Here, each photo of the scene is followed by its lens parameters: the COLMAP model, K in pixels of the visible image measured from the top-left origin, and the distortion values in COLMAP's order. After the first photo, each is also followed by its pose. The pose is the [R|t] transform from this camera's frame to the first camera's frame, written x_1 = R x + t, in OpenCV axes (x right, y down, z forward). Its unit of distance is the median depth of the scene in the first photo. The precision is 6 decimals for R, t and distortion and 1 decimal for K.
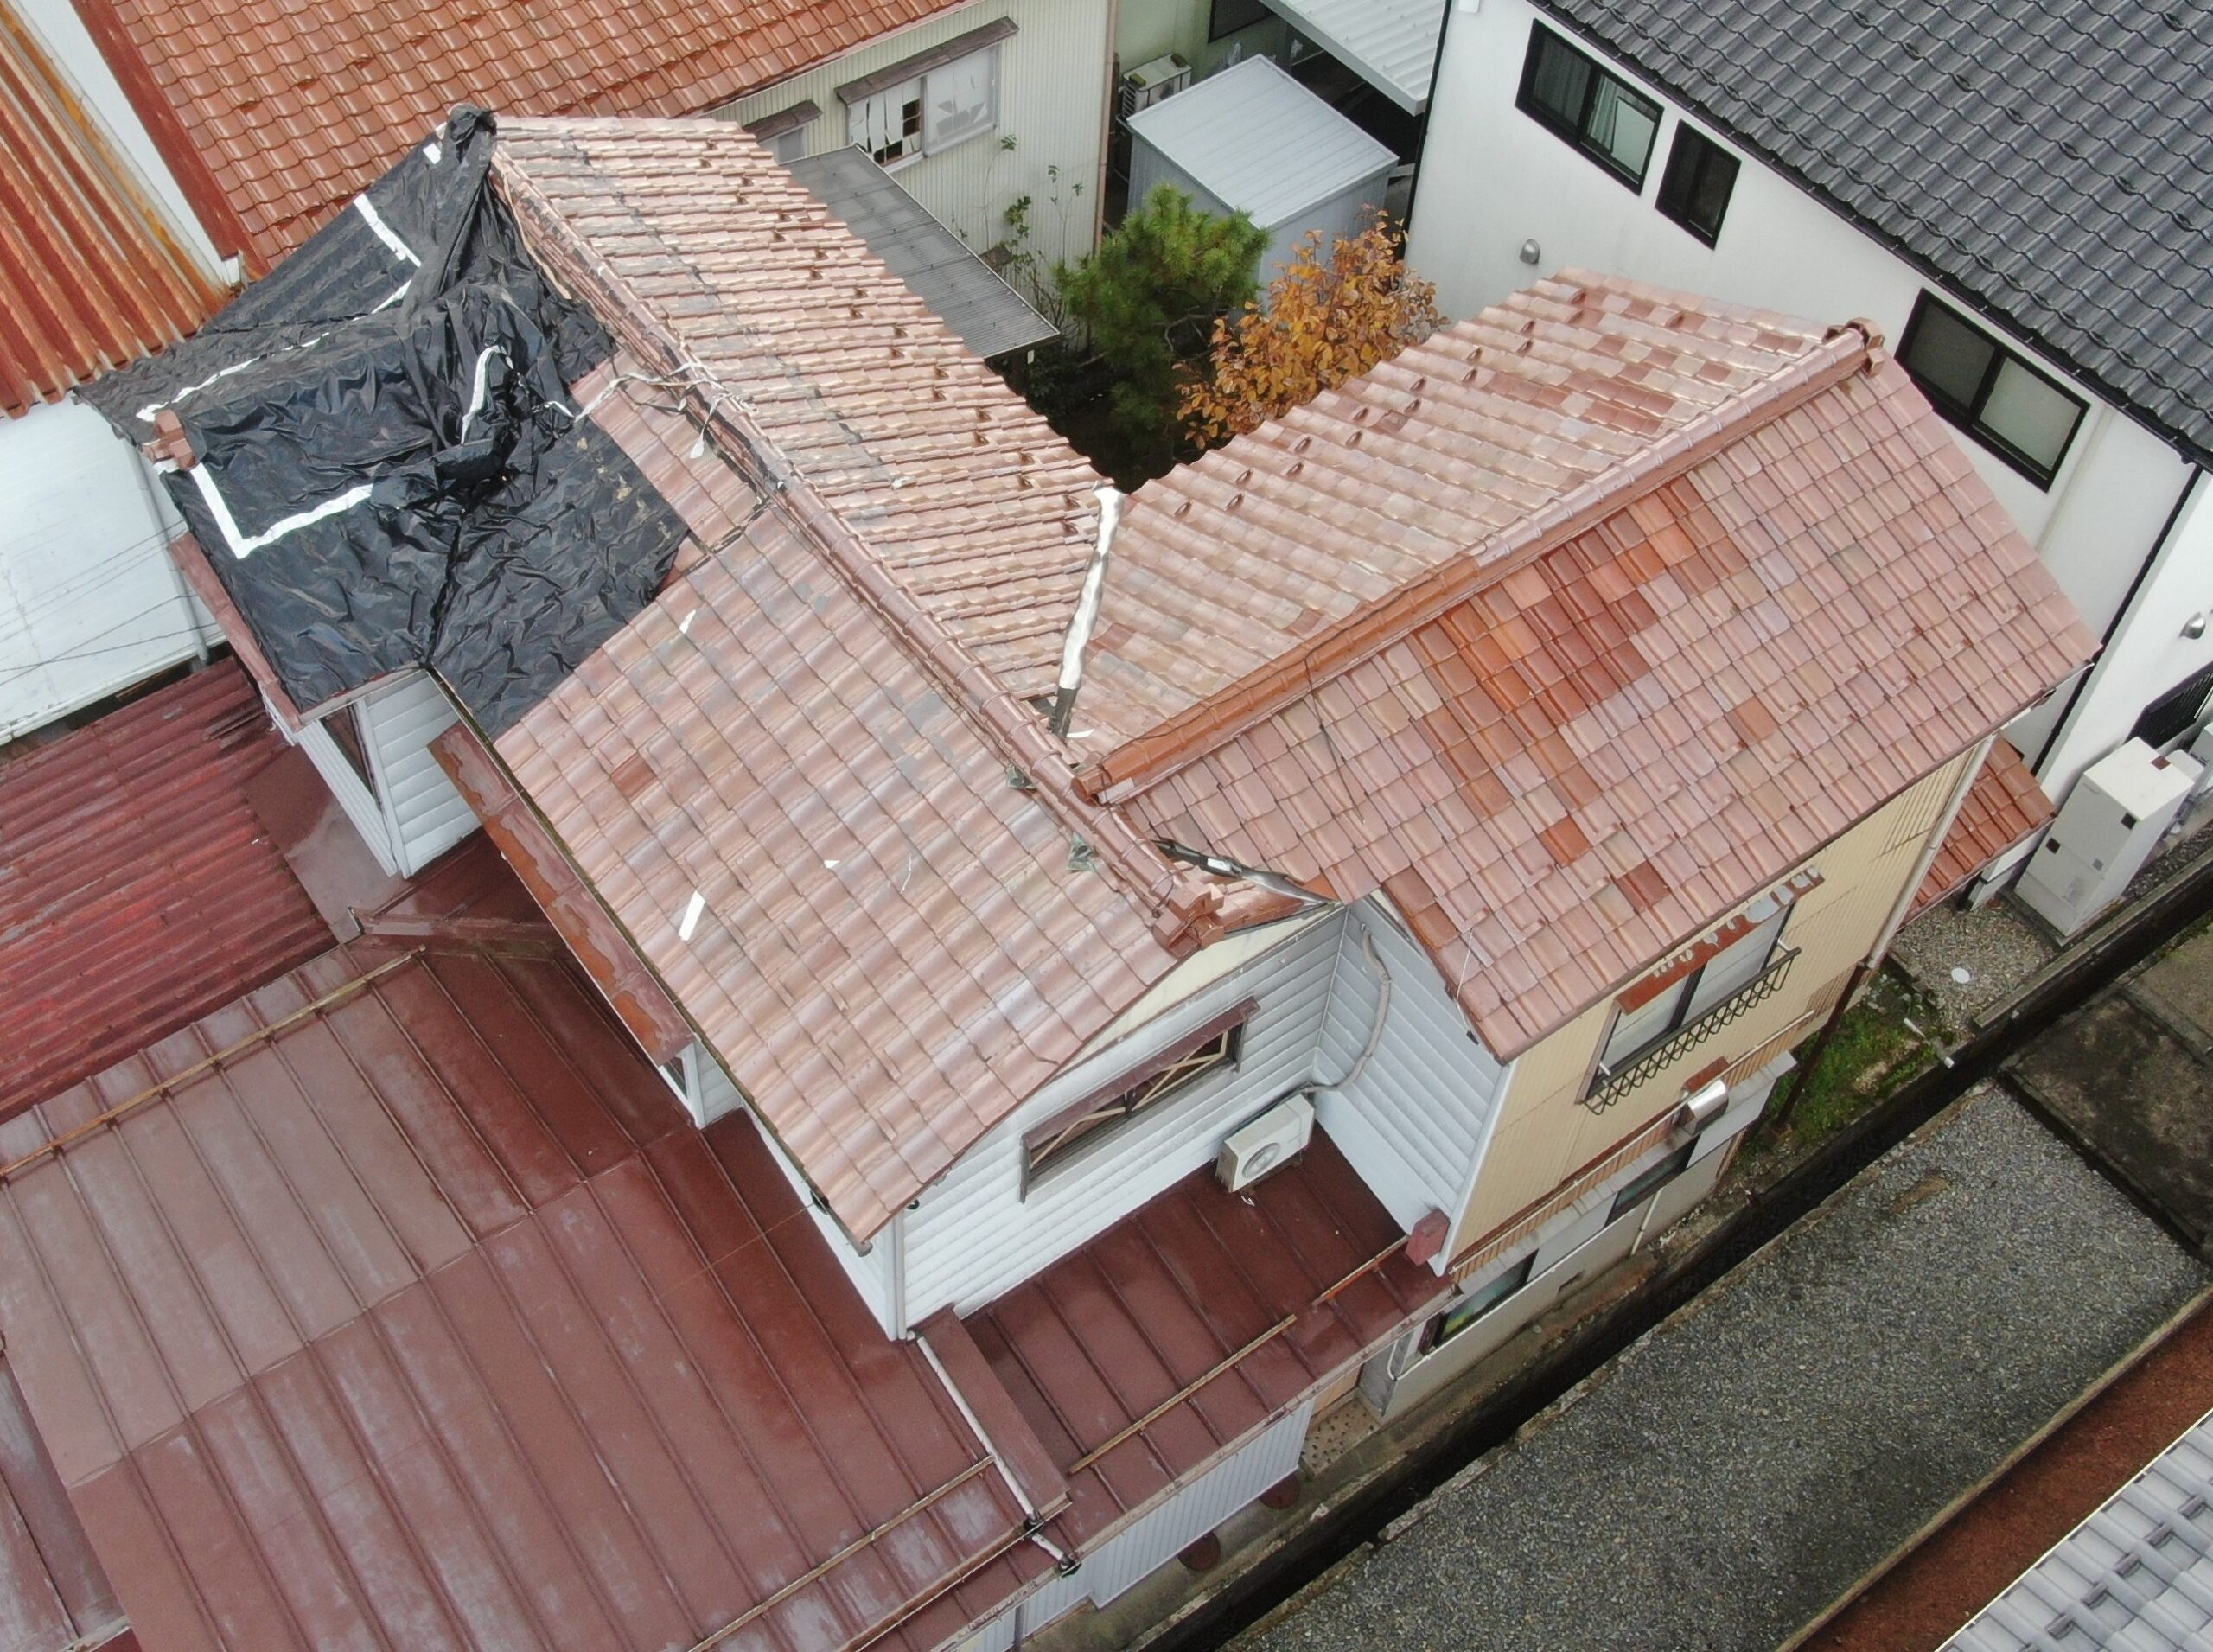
lens RADIAL K [[2243.9, 0, 1104.9], [0, 2243.9, 823.1], [0, 0, 1]] dist [-0.089340, -0.002440]
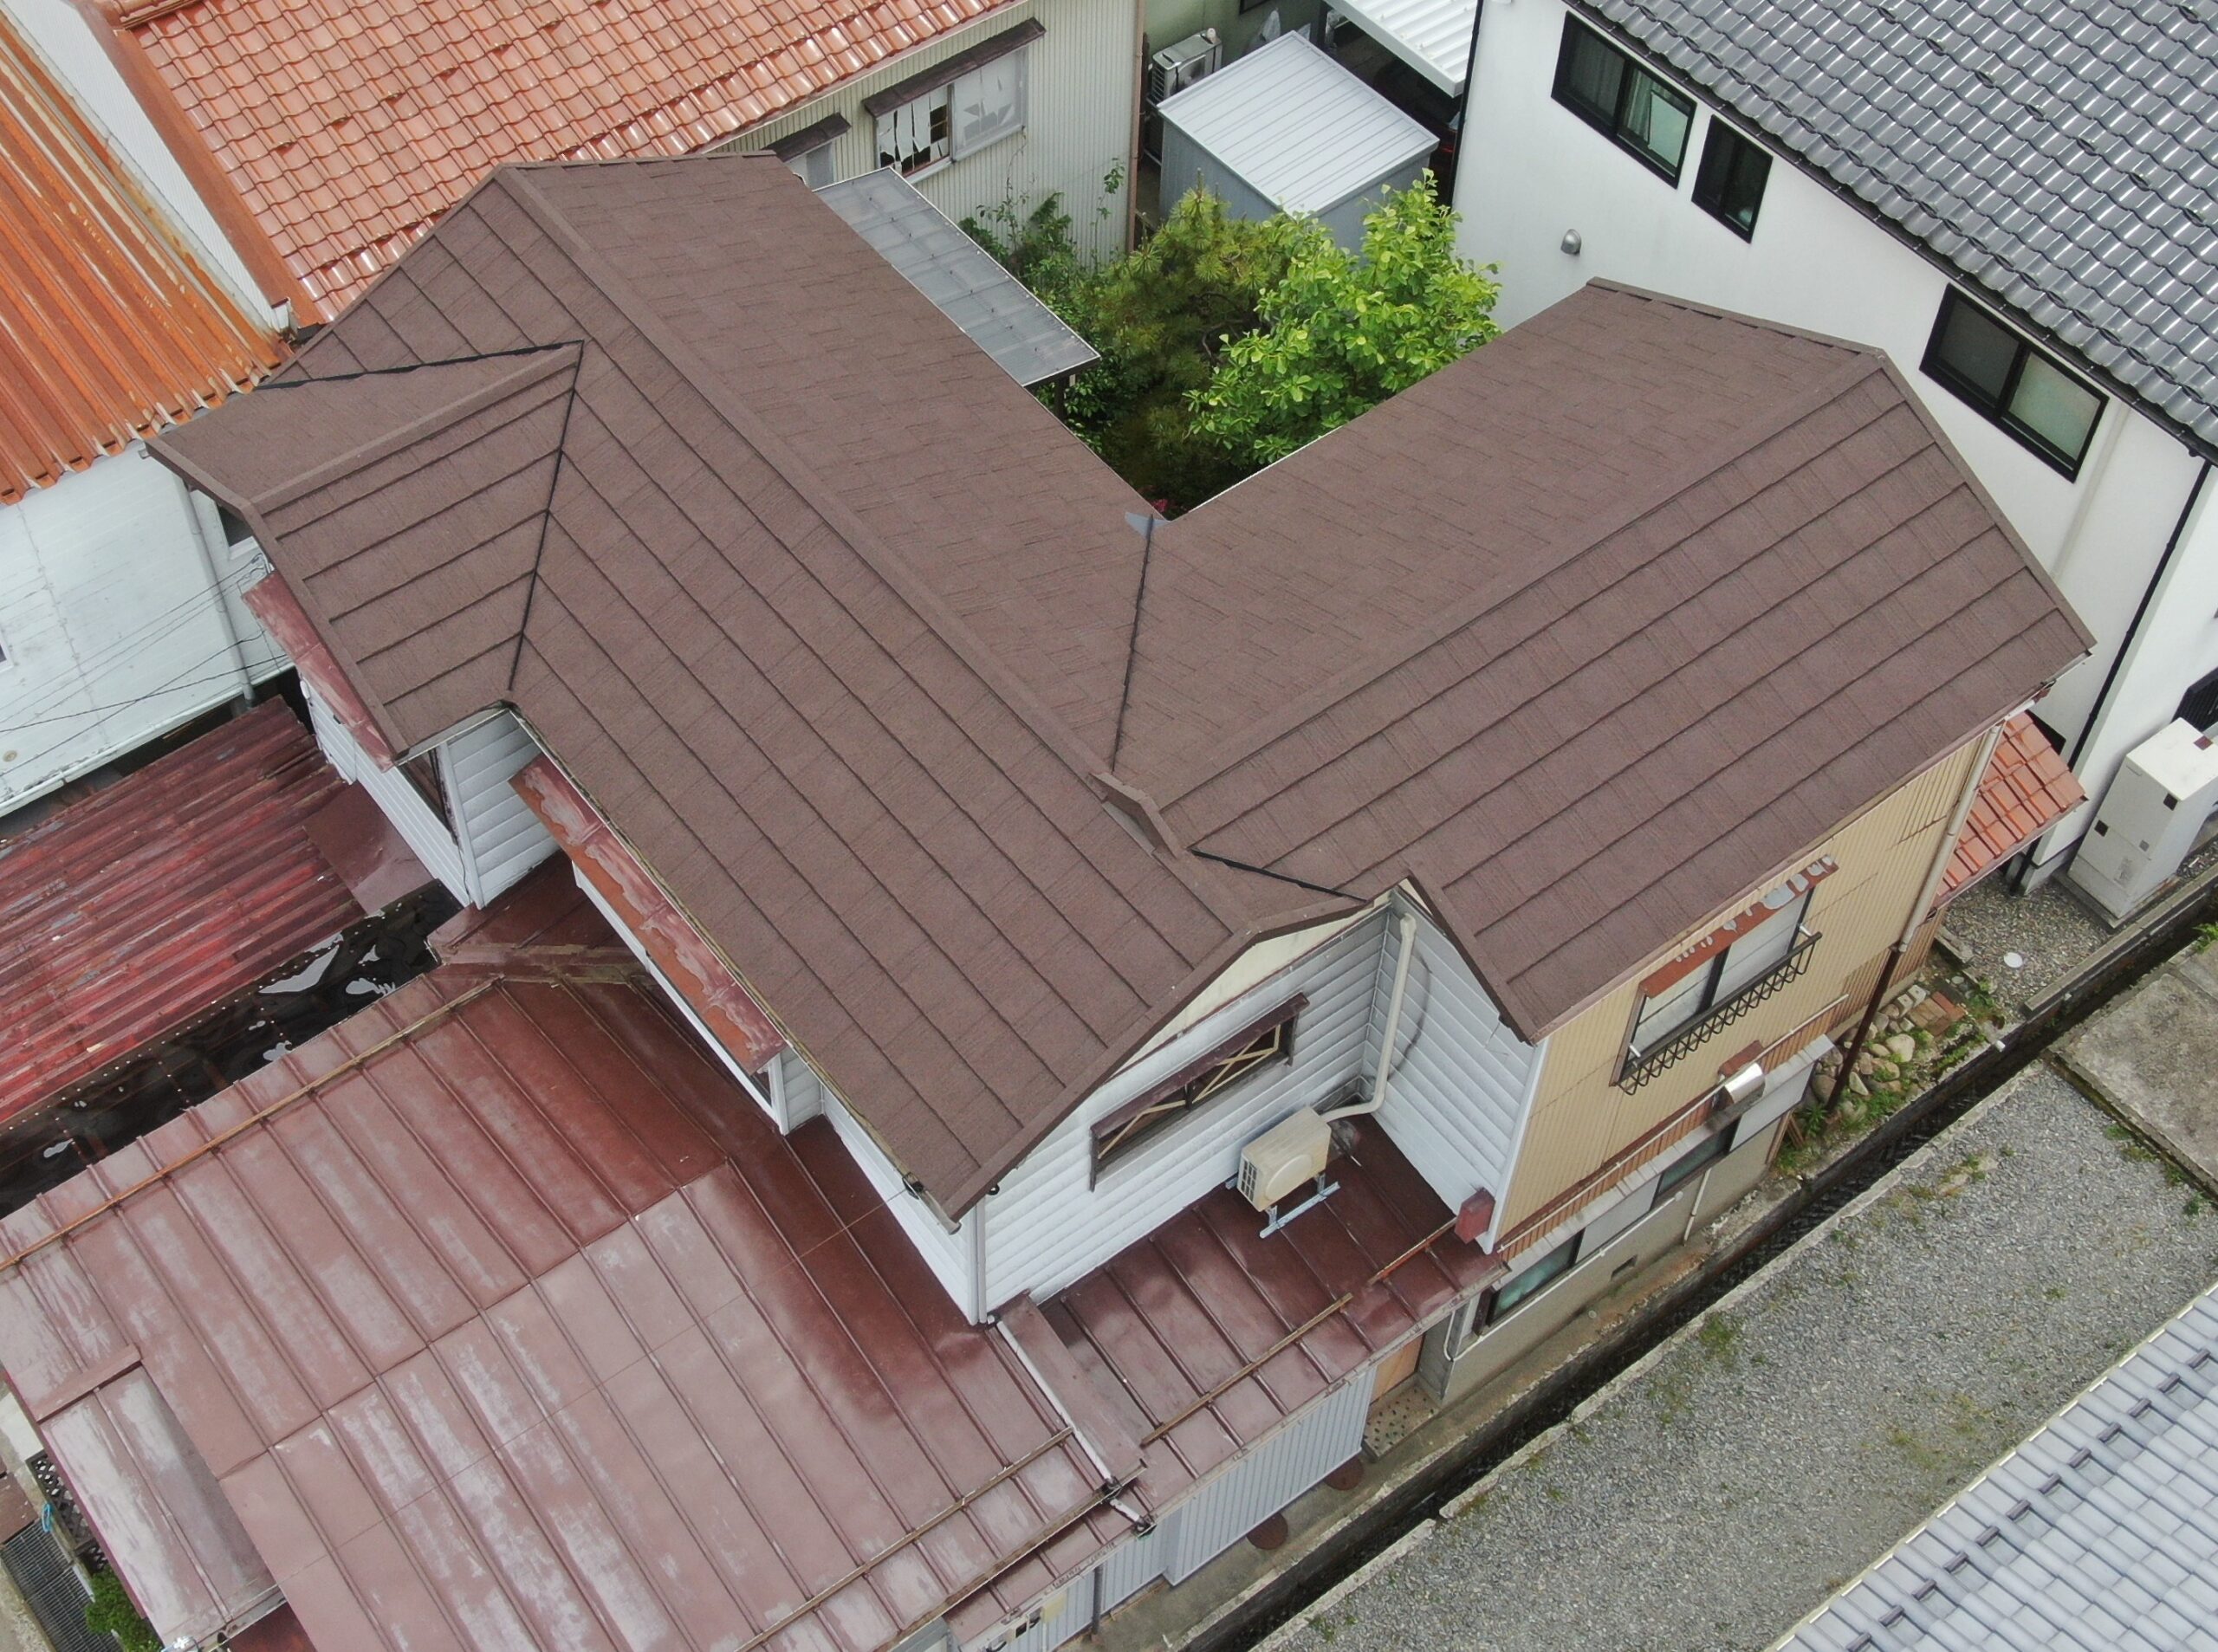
lens RADIAL K [[2802.4, 0, 985.9], [0, 2802.4, 989.5], [0, 0, 1]] dist [-0.003103, -0.029922]
pose [[0.998062, -0.027985, -0.055584, -0.009513], [0.031068, 0.997980, 0.055405, -0.002866], [0.053922, -0.057025, 0.996916, -0.312125]]
